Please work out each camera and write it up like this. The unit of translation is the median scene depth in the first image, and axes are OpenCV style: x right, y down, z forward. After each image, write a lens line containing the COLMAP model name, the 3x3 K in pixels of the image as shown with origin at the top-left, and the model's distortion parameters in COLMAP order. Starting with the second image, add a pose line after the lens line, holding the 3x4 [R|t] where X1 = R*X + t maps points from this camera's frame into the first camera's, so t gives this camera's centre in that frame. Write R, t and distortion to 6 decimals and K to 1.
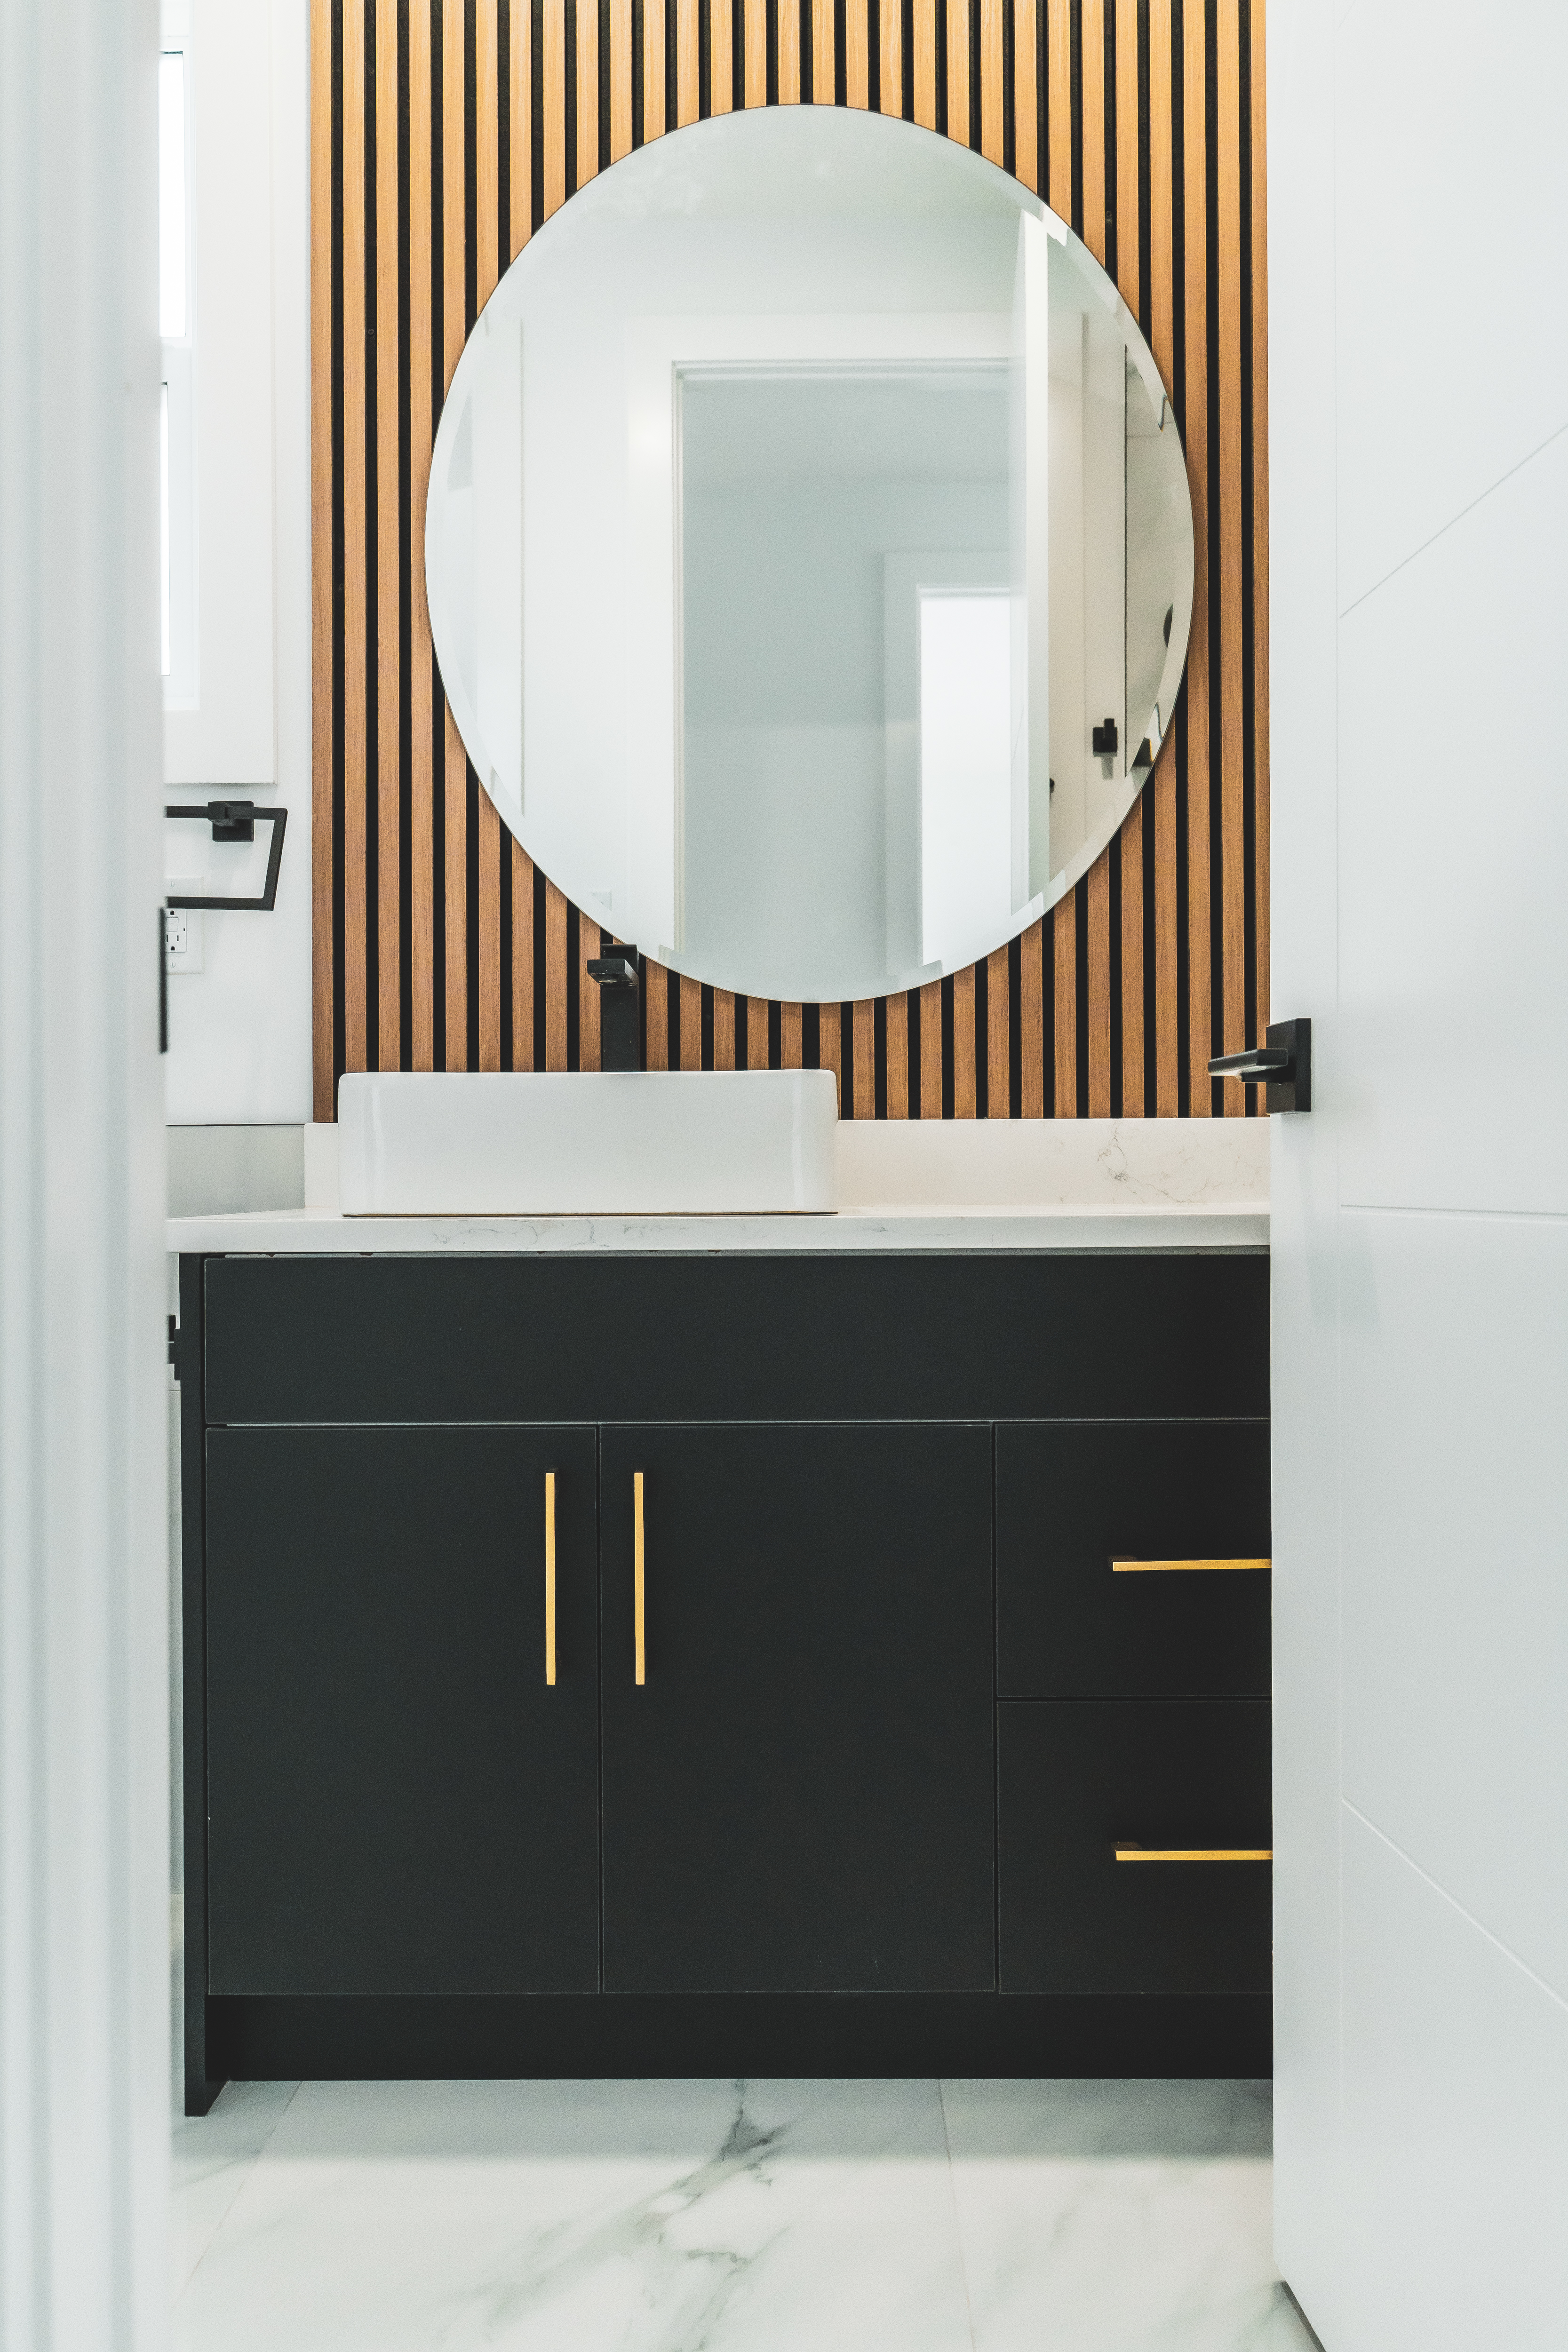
lens RADIAL K [[1892.0, 0, 802.2], [0, 1892.0, 1173.2], [0, 0, 1]] dist [0.001525, 0.006969]
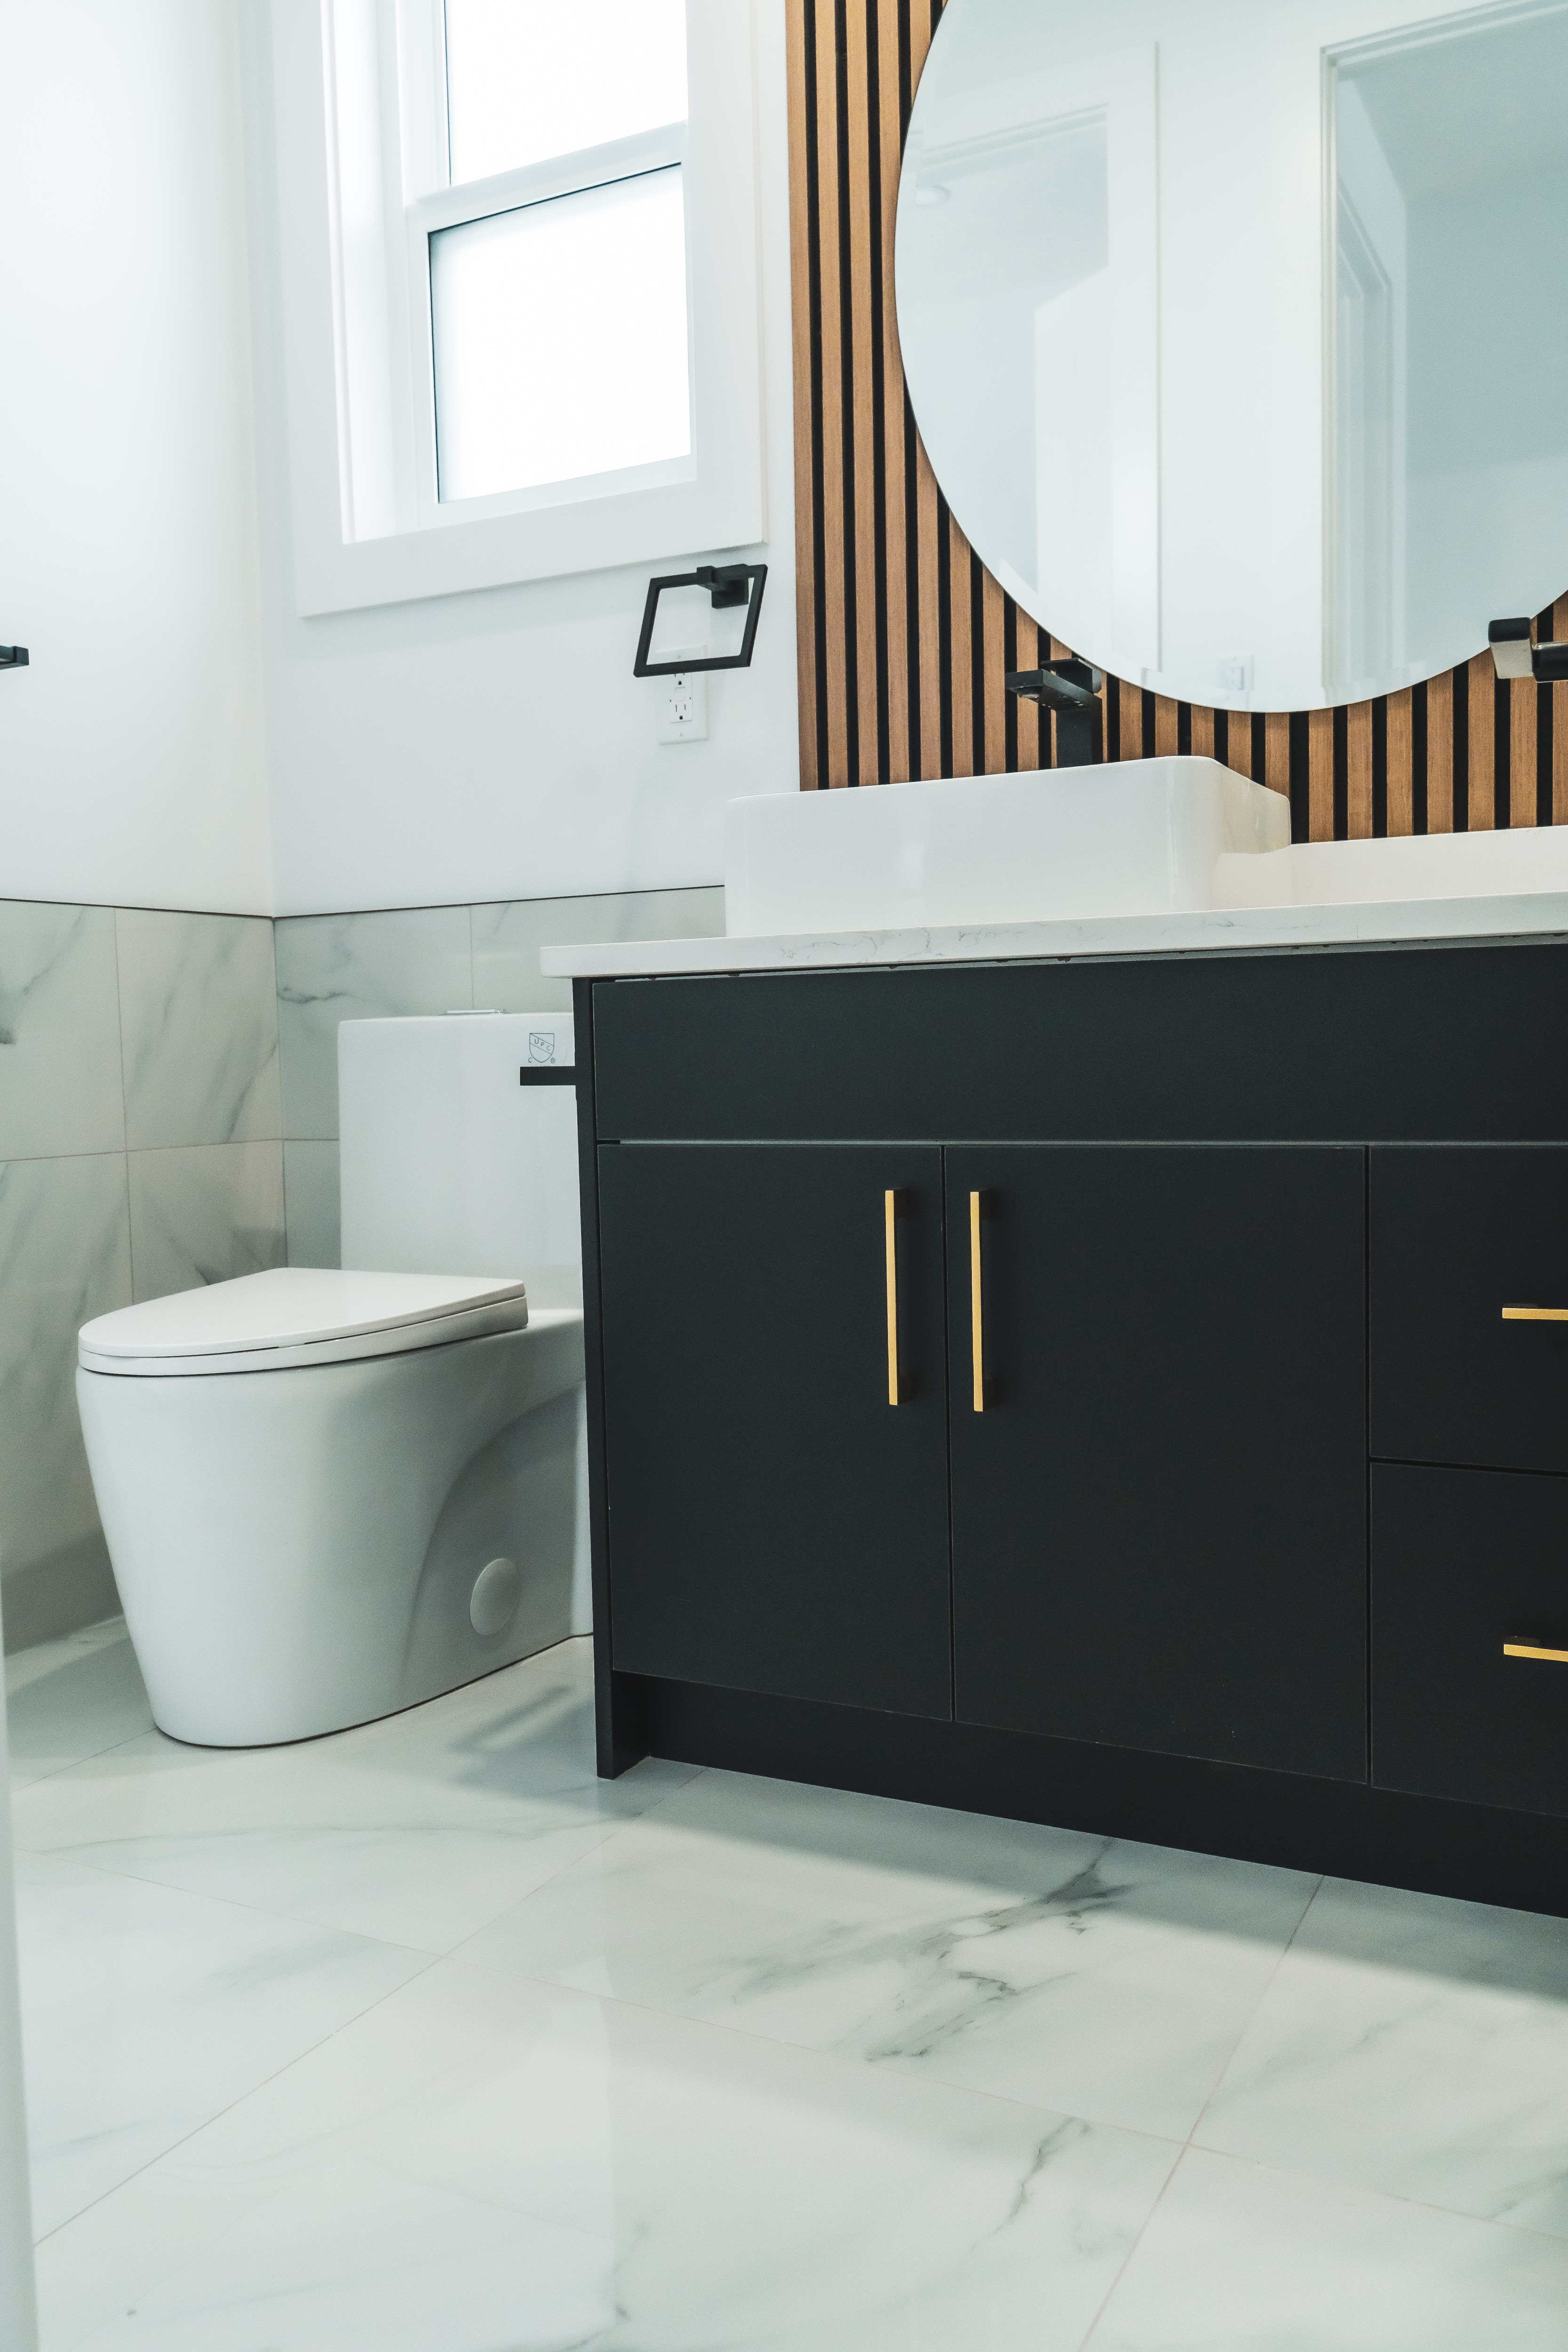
lens RADIAL K [[1892.0, 0, 802.2], [0, 1892.0, 1173.2], [0, 0, 1]] dist [0.001525, 0.006969]
pose [[0.892477, 0.013206, -0.450900, 0.201325], [0.018789, 0.997616, 0.066407, 0.063881], [0.450702, -0.067738, 0.890101, 0.085645]]
